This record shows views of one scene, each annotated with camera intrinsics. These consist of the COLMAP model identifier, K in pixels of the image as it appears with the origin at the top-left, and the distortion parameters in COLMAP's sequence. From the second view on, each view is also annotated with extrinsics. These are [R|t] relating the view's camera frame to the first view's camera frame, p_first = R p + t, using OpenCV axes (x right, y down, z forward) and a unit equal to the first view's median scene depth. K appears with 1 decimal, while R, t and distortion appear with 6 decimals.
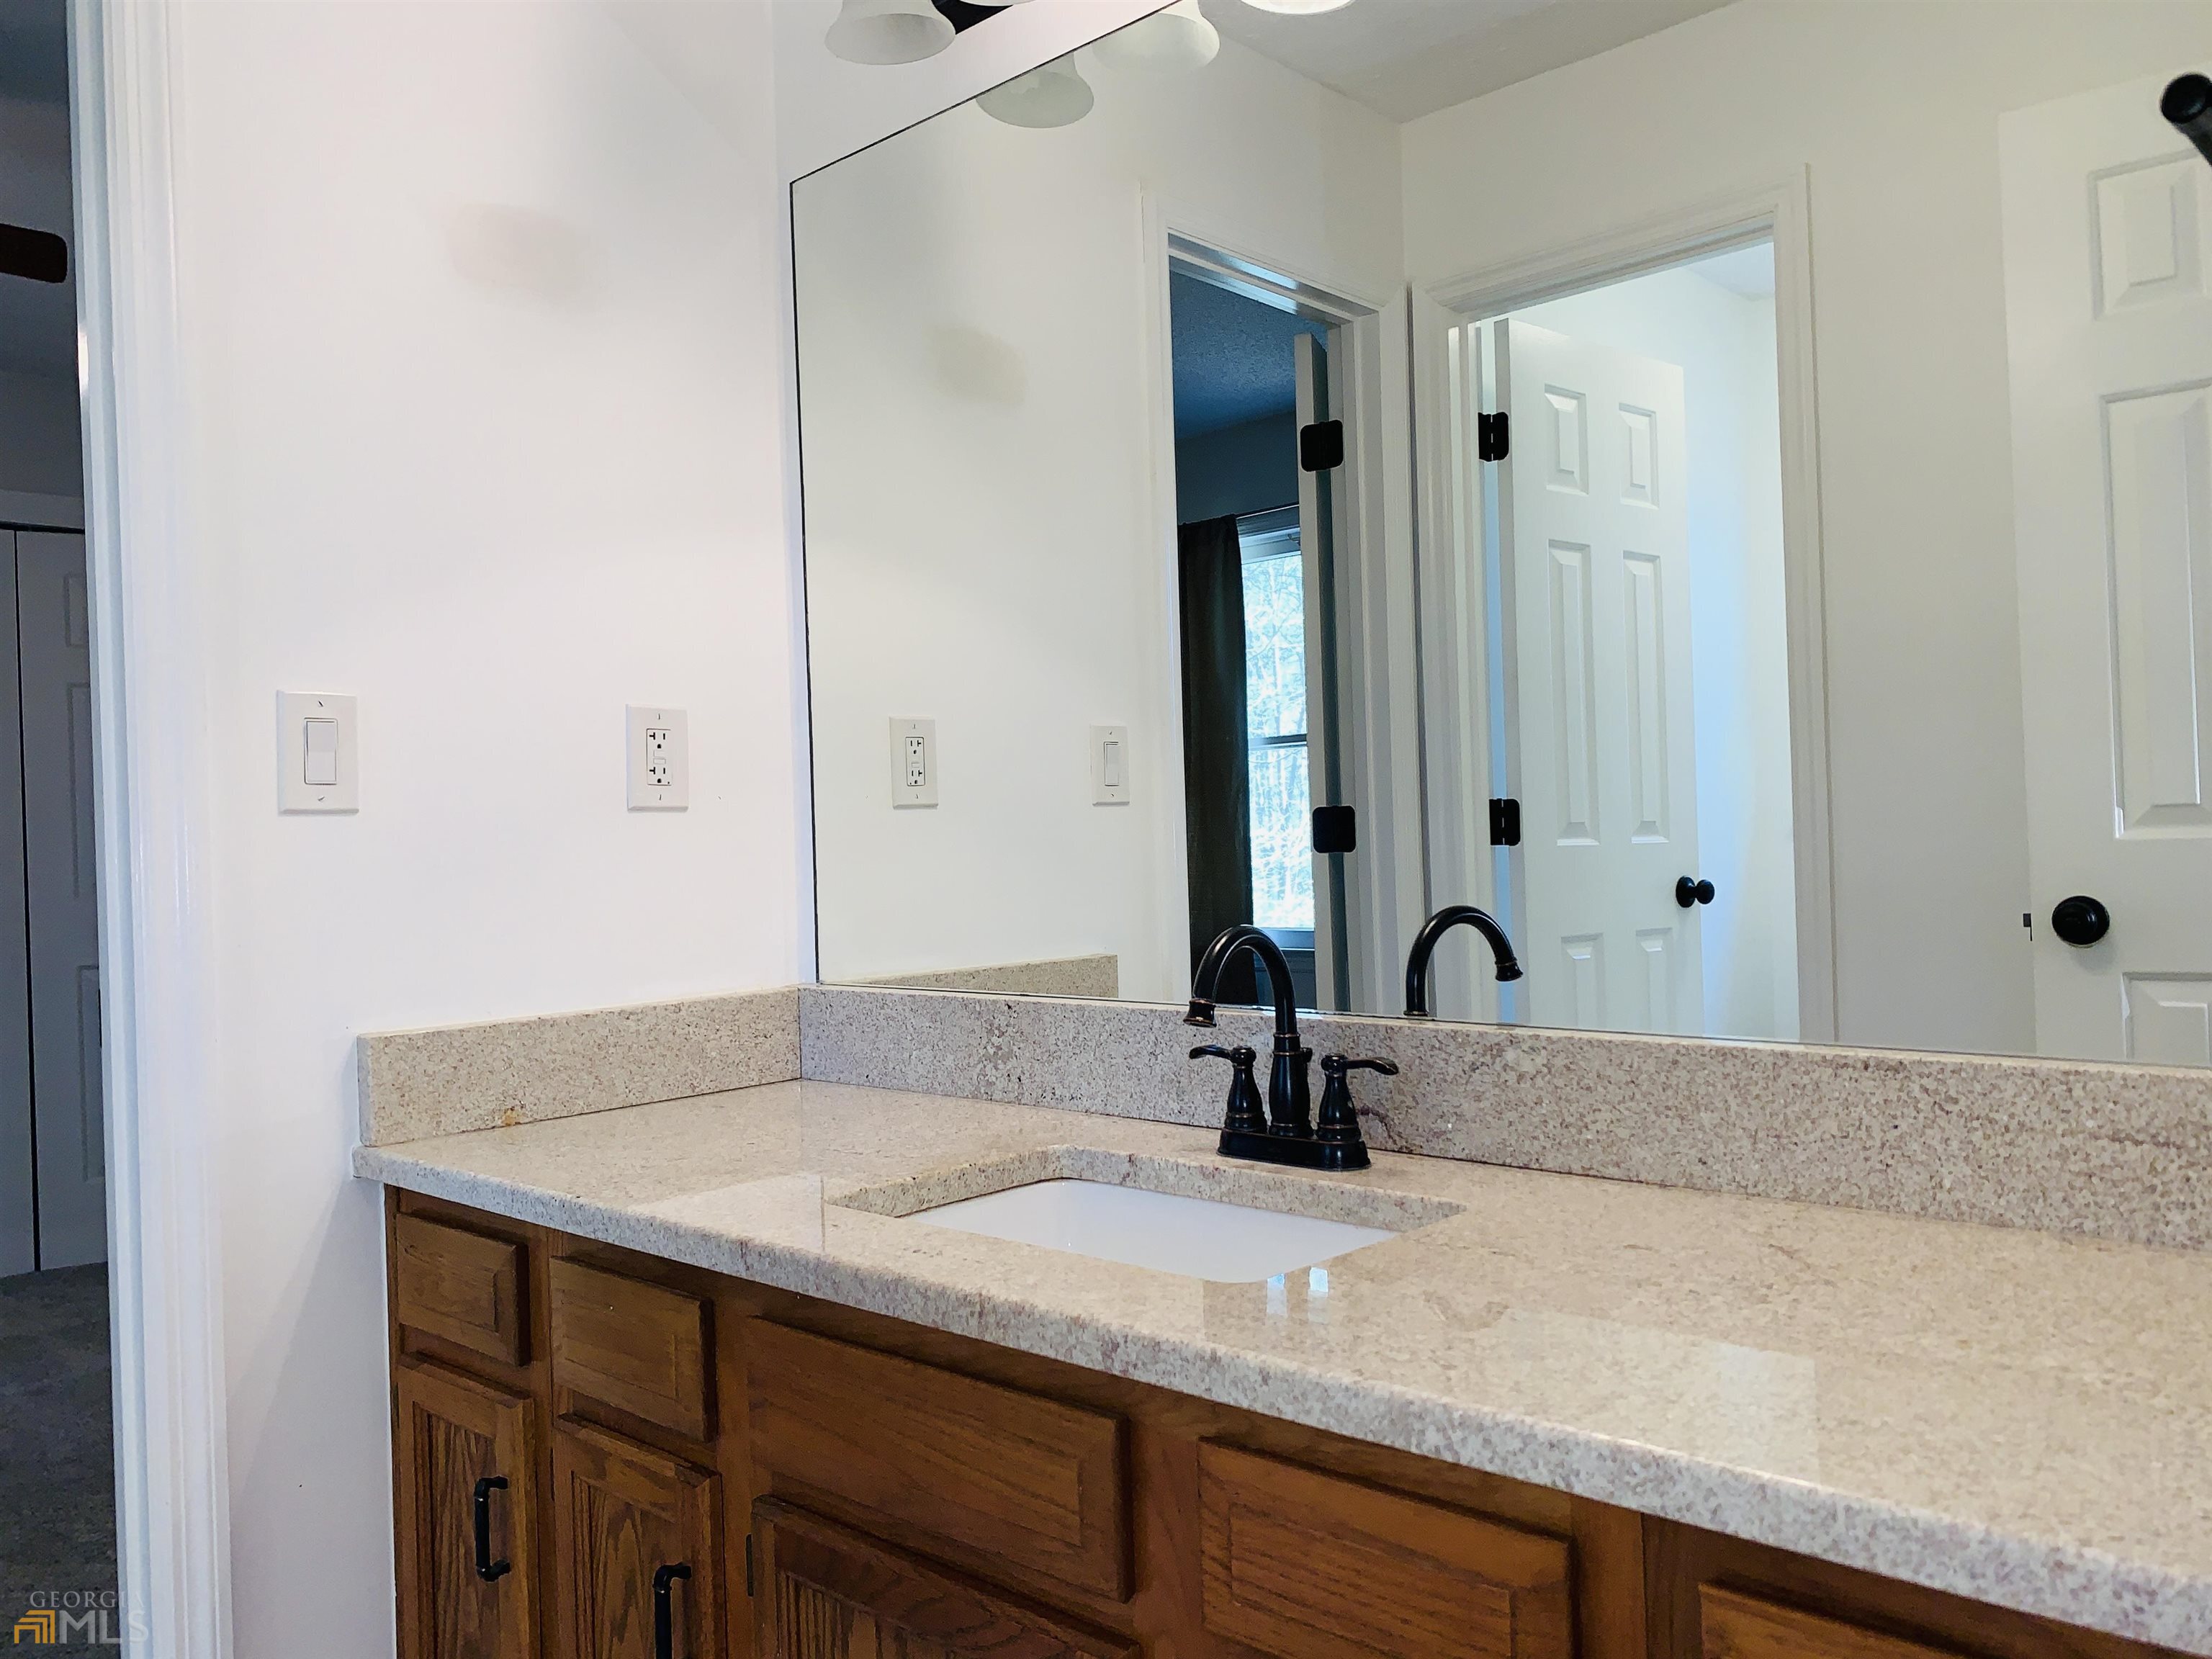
lens RADIAL K [[1699.4, 0, 1121.3], [0, 1699.4, 825.7], [0, 0, 1]] dist [0.004486, -0.004942]
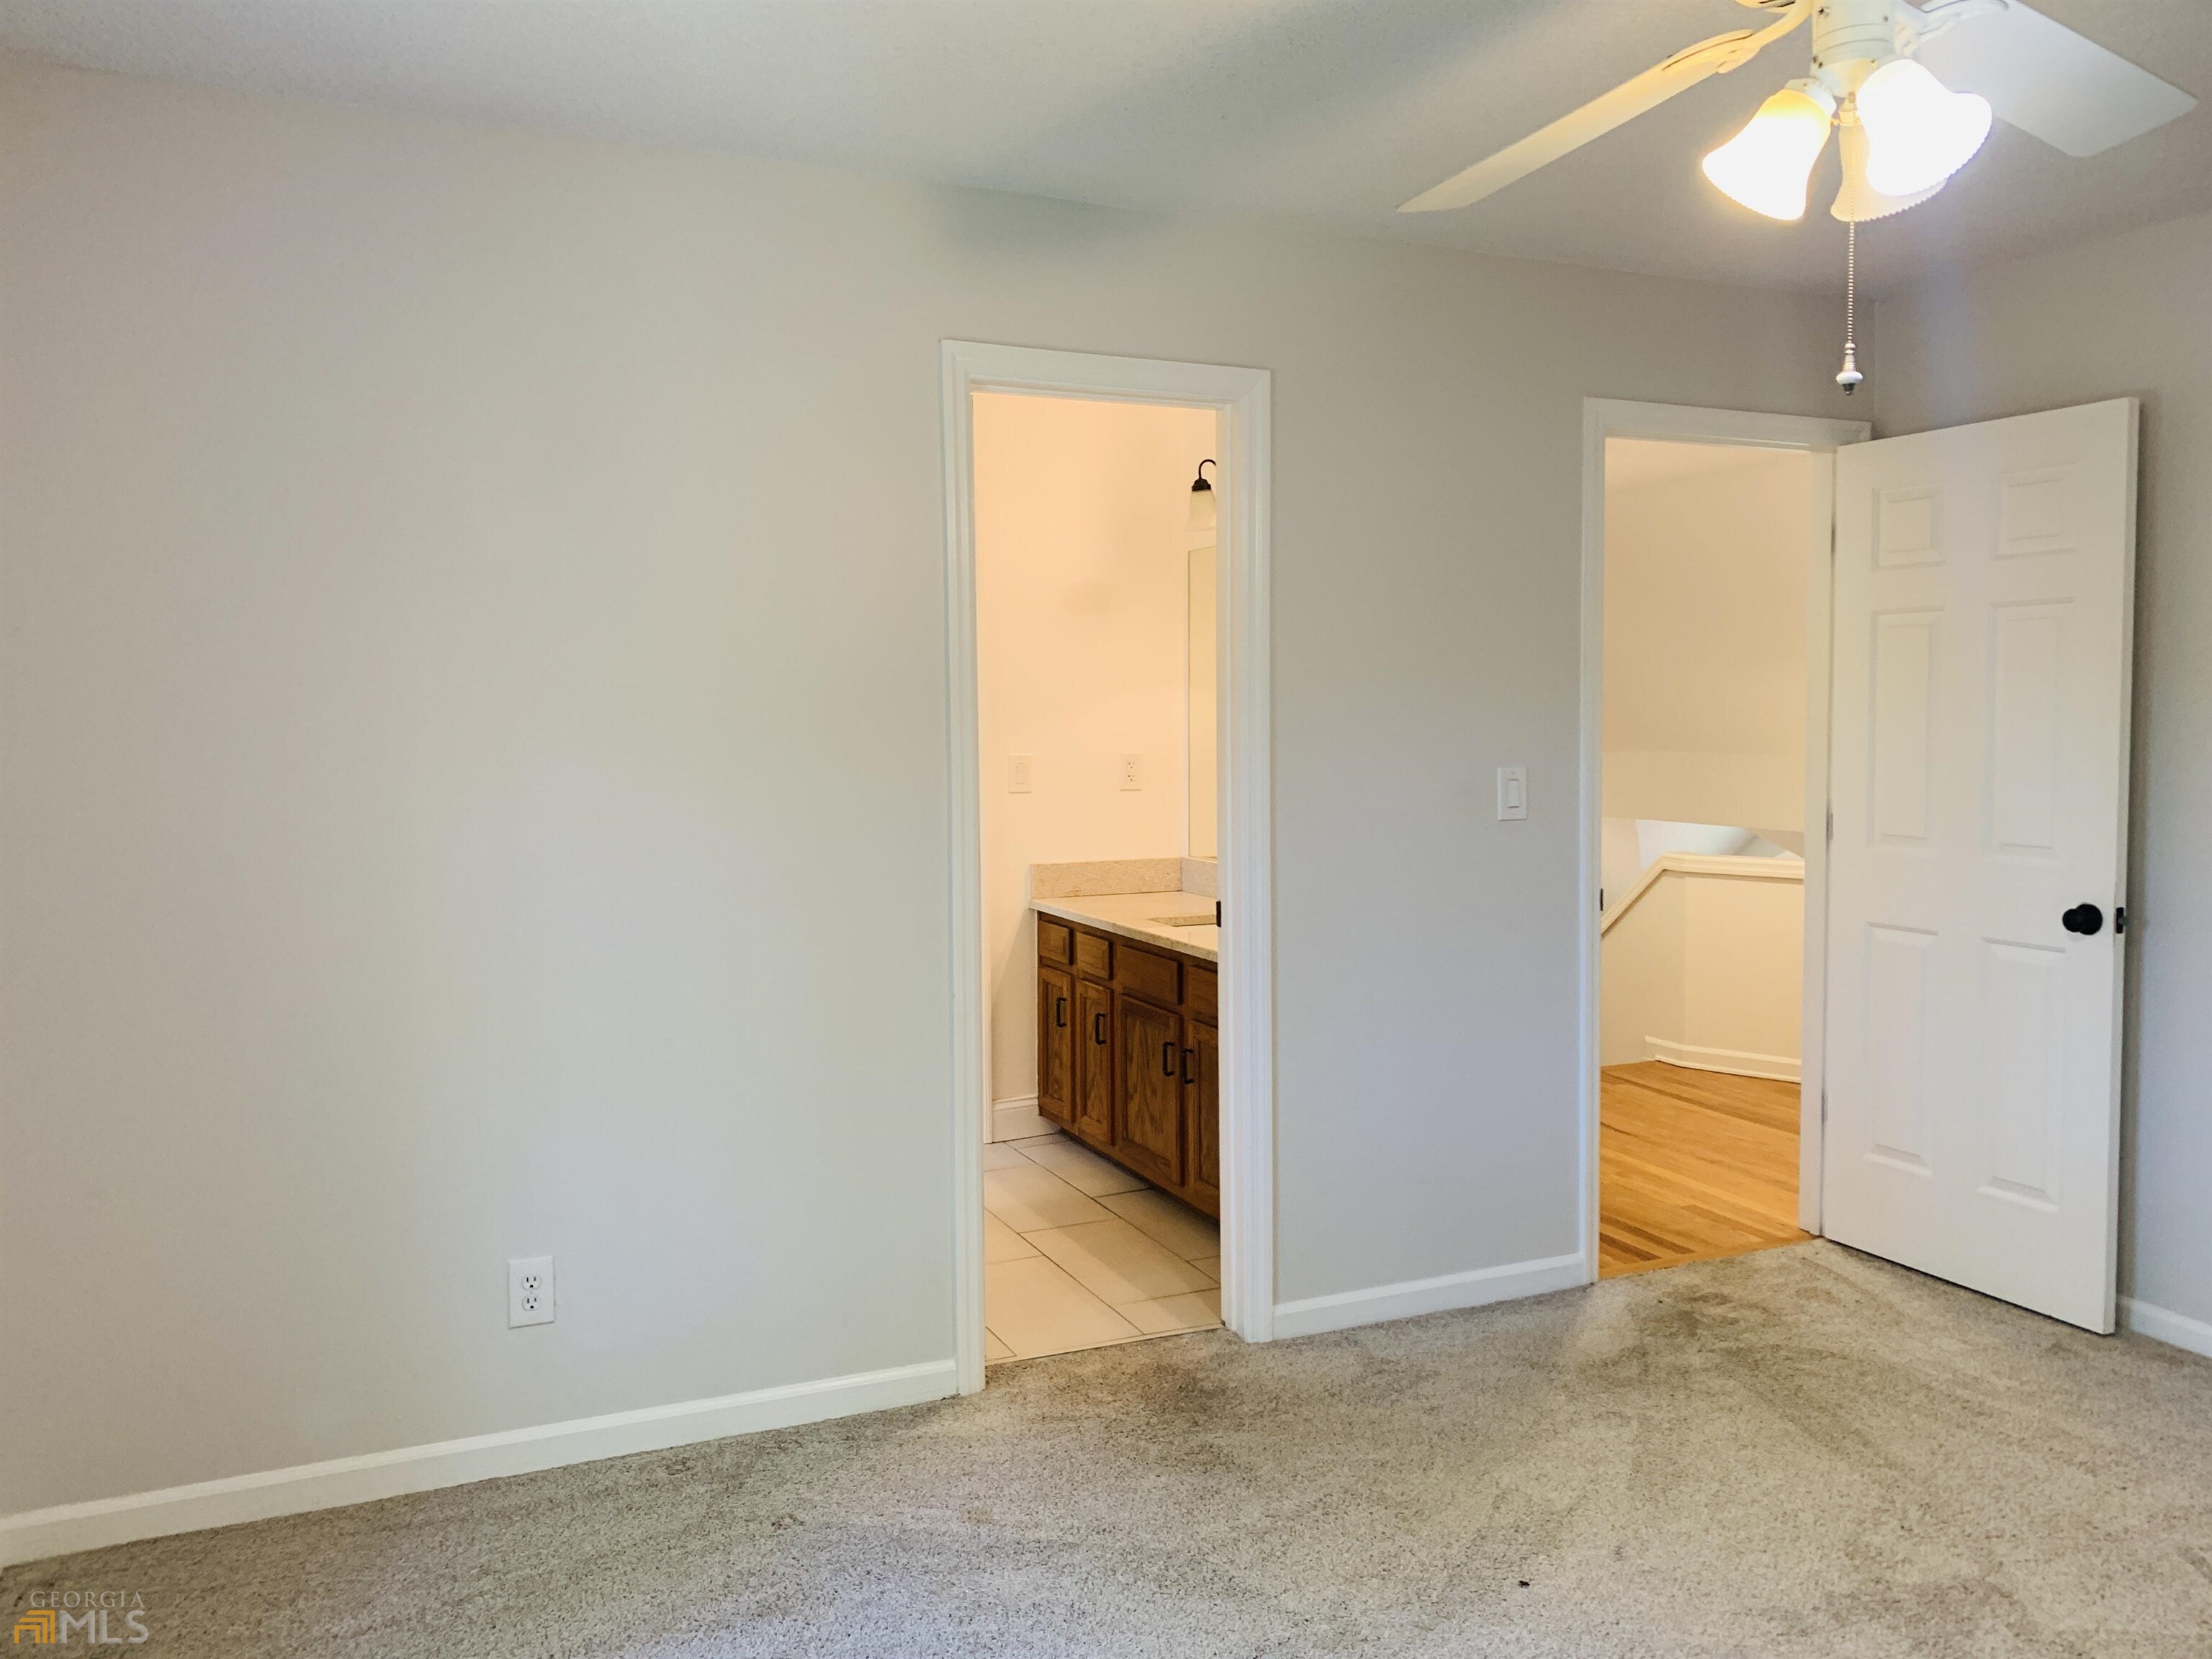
lens RADIAL K [[1699.4, 0, 1121.3], [0, 1699.4, 825.7], [0, 0, 1]] dist [0.004486, -0.004942]
pose [[0.918637, 0.058867, -0.390693, 1.017957], [-0.028113, 0.996071, 0.083979, -0.234688], [0.394102, -0.066163, 0.916682, -1.983276]]
